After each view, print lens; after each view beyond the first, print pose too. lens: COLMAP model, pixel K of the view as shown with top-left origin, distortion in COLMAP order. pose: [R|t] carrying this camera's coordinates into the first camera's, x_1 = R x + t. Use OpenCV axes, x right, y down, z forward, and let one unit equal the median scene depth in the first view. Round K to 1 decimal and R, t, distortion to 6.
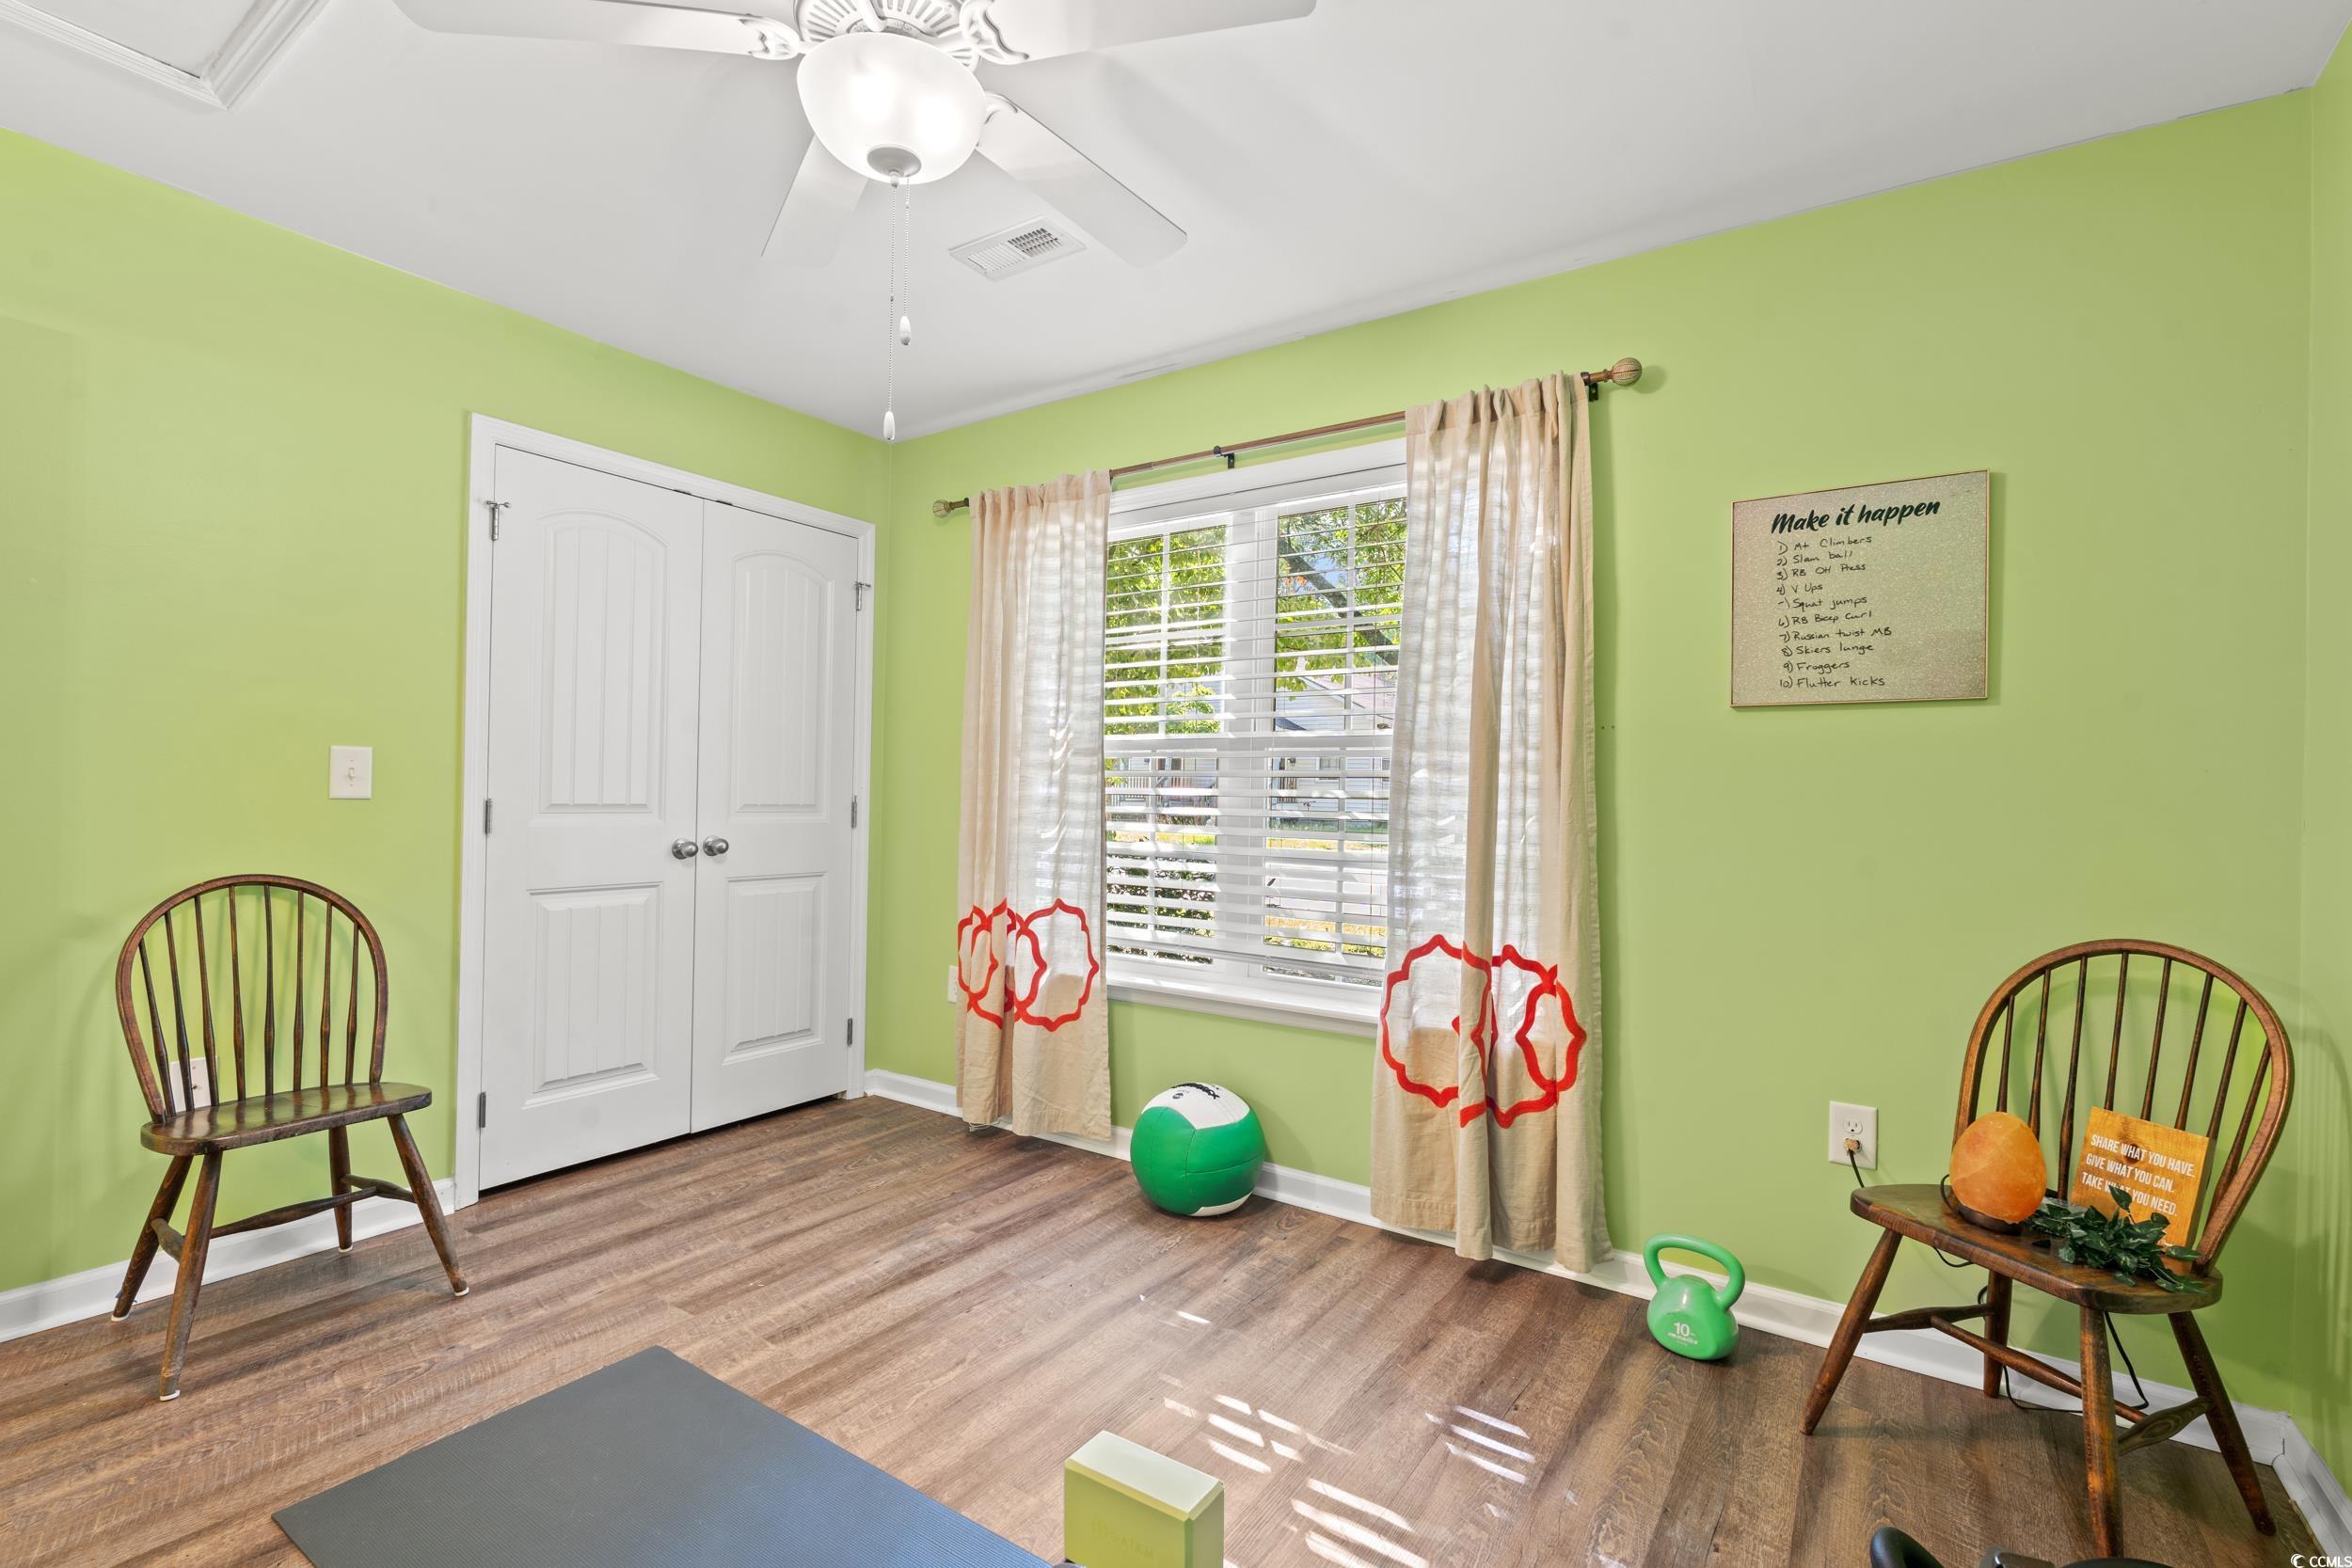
lens RADIAL K [[1068.0, 0, 1206.6], [0, 1068.0, 765.0], [0, 0, 1]] dist [0.000778, 0.000125]
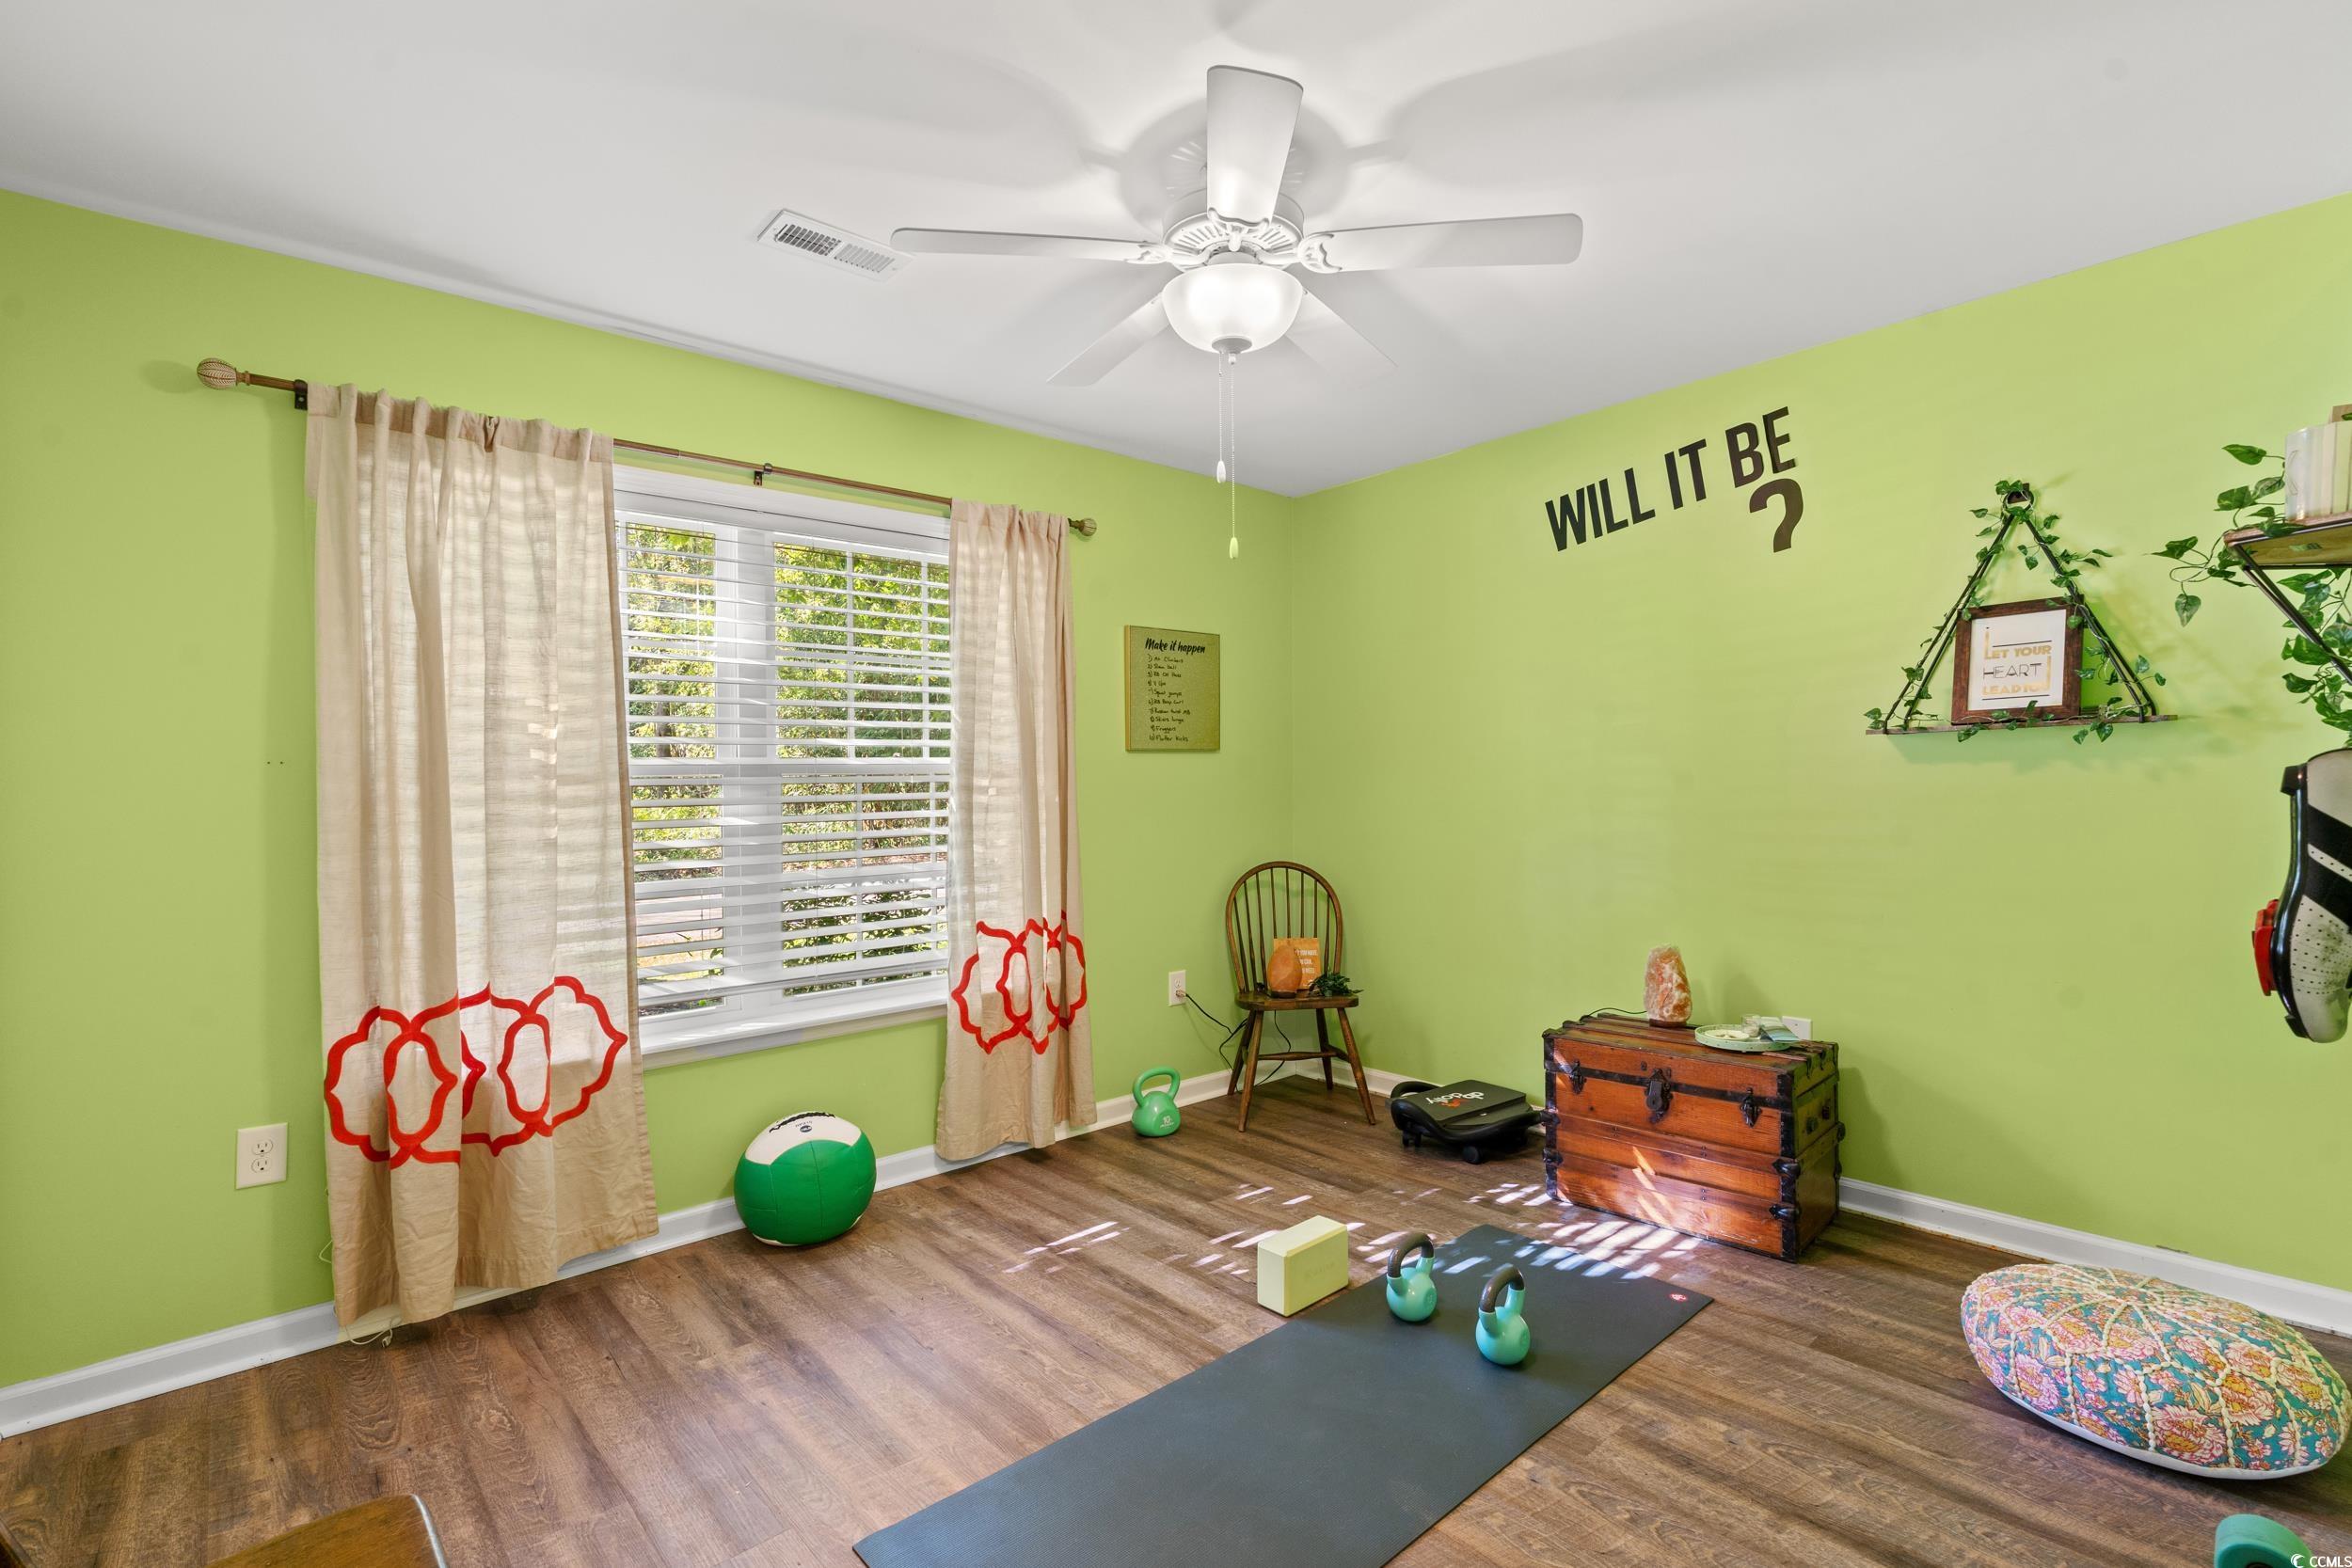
lens RADIAL K [[1073.3, 0, 1190.5], [0, 1073.3, 779.5], [0, 0, 1]] dist [-0.000839, -0.000231]
pose [[0.244529, -0.011853, 0.969570, -1.025756], [0.004450, 0.999928, 0.011102, -0.025092], [-0.969632, 0.001600, 0.244564, 0.473547]]
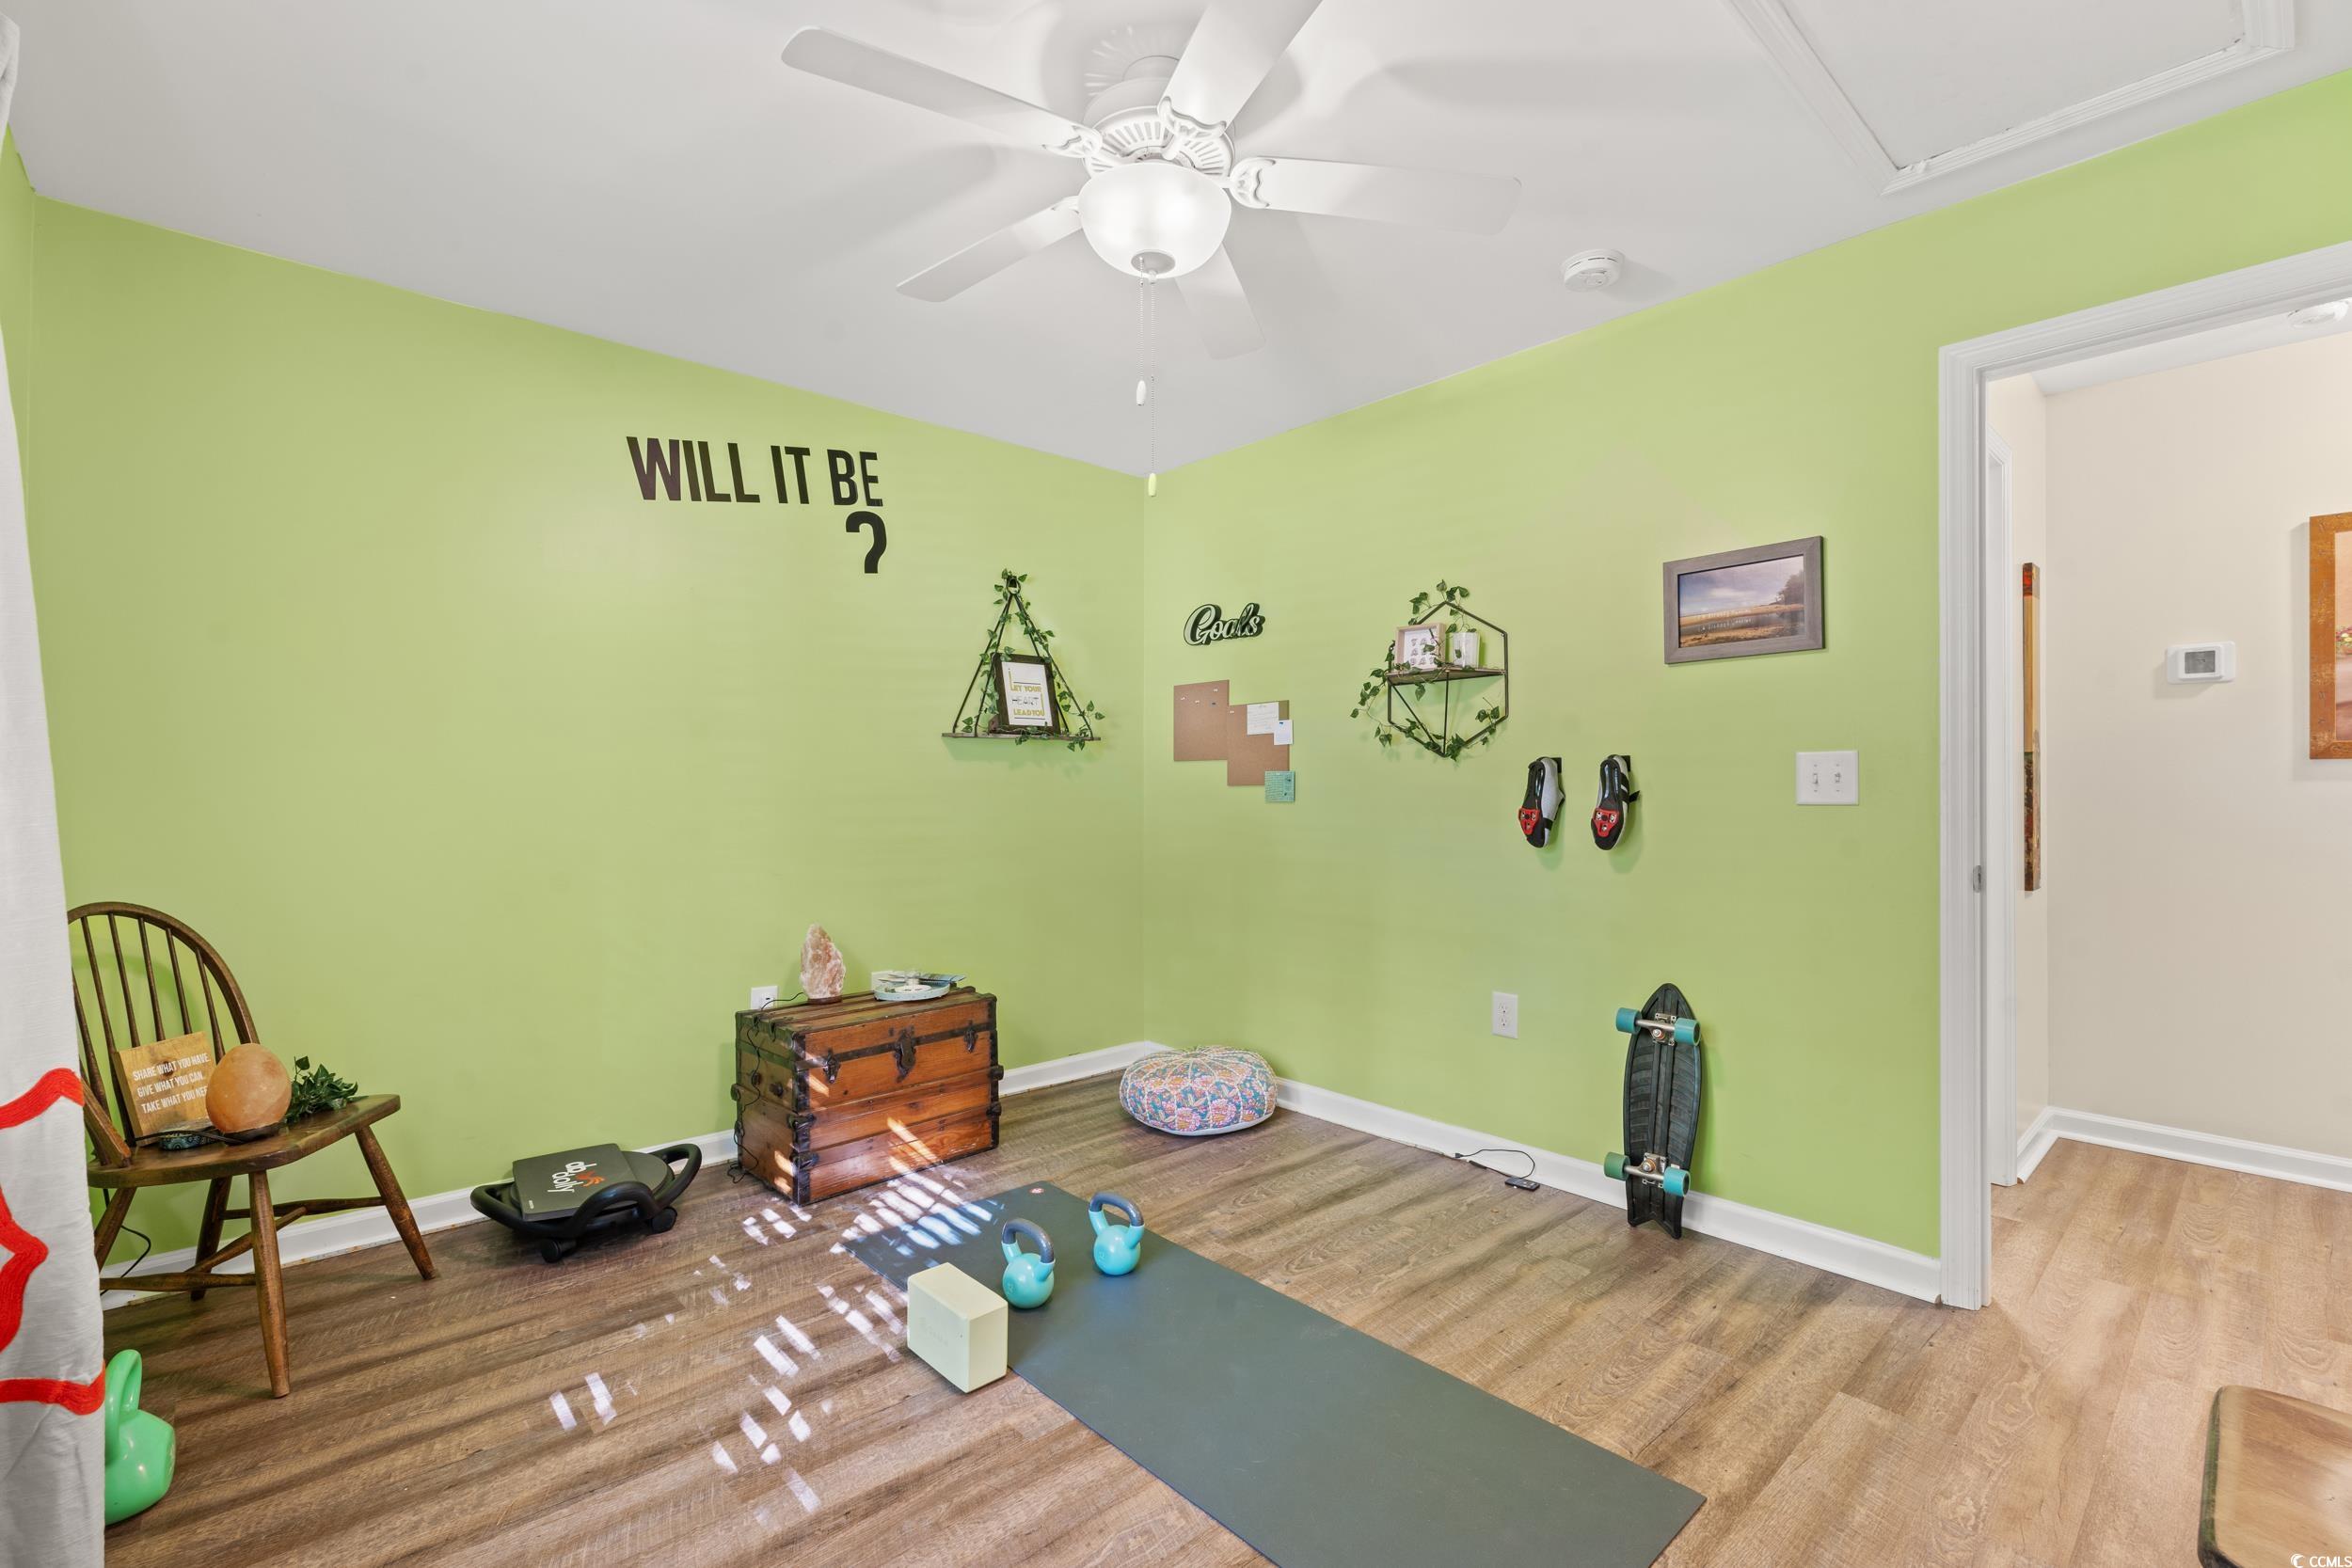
lens RADIAL K [[1024.7, 0, 1186.0], [0, 1024.7, 785.3], [0, 0, 1]] dist [-0.001141, -0.000238]
pose [[-0.969934, -0.013645, 0.242987, -0.399047], [-0.017433, 0.999758, -0.013447, 0.024516], [-0.242744, -0.017279, -0.969936, 1.354429]]
